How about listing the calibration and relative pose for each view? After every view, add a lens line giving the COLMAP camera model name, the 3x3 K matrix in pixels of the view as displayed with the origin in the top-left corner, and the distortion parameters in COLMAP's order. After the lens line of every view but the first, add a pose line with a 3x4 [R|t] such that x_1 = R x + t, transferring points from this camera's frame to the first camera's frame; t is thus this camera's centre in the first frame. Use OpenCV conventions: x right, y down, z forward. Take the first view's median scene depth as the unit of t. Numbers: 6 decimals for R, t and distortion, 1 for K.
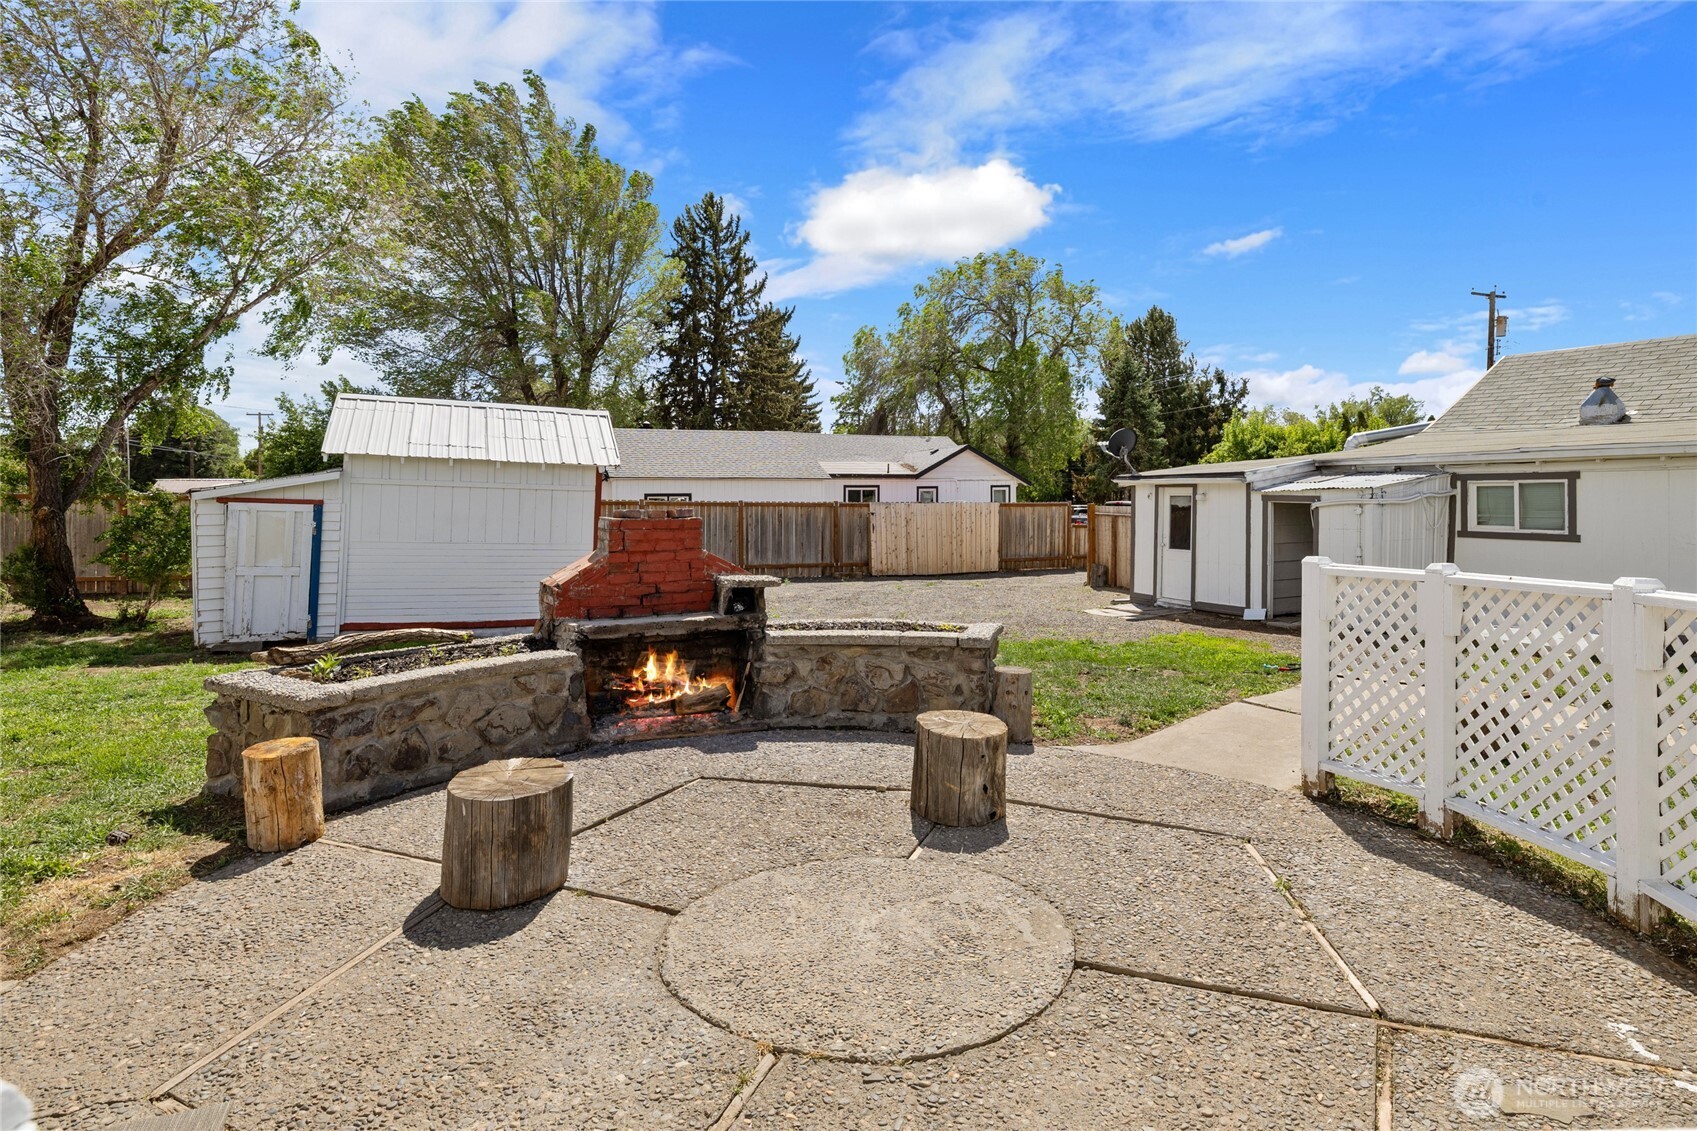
lens RADIAL K [[868.6, 0, 857.2], [0, 868.6, 552.5], [0, 0, 1]] dist [-0.012945, 0.004540]
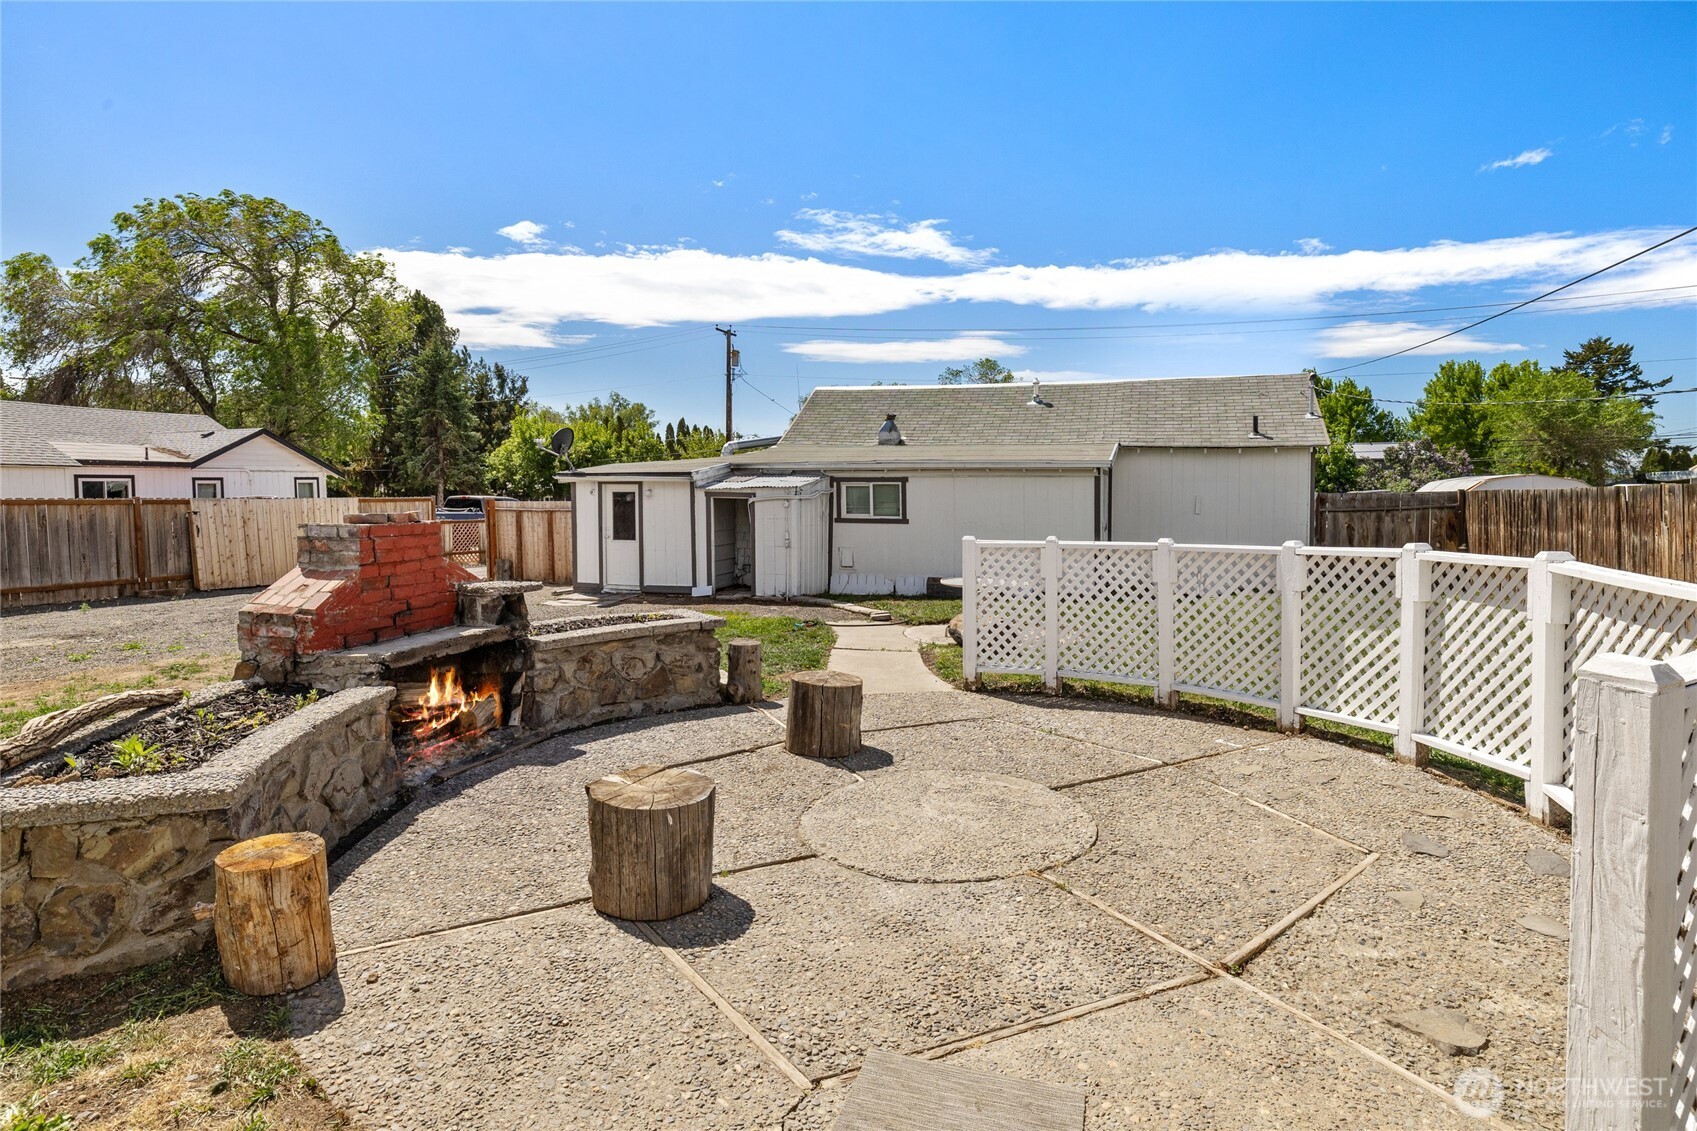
lens RADIAL K [[868.6, 0, 846.7], [0, 868.6, 568.6], [0, 0, 1]] dist [-0.012945, 0.004540]
pose [[0.658664, -0.064706, 0.749650, -0.310724], [0.044058, 0.997903, 0.047423, -0.008291], [-0.751147, 0.001793, 0.660133, 0.056404]]
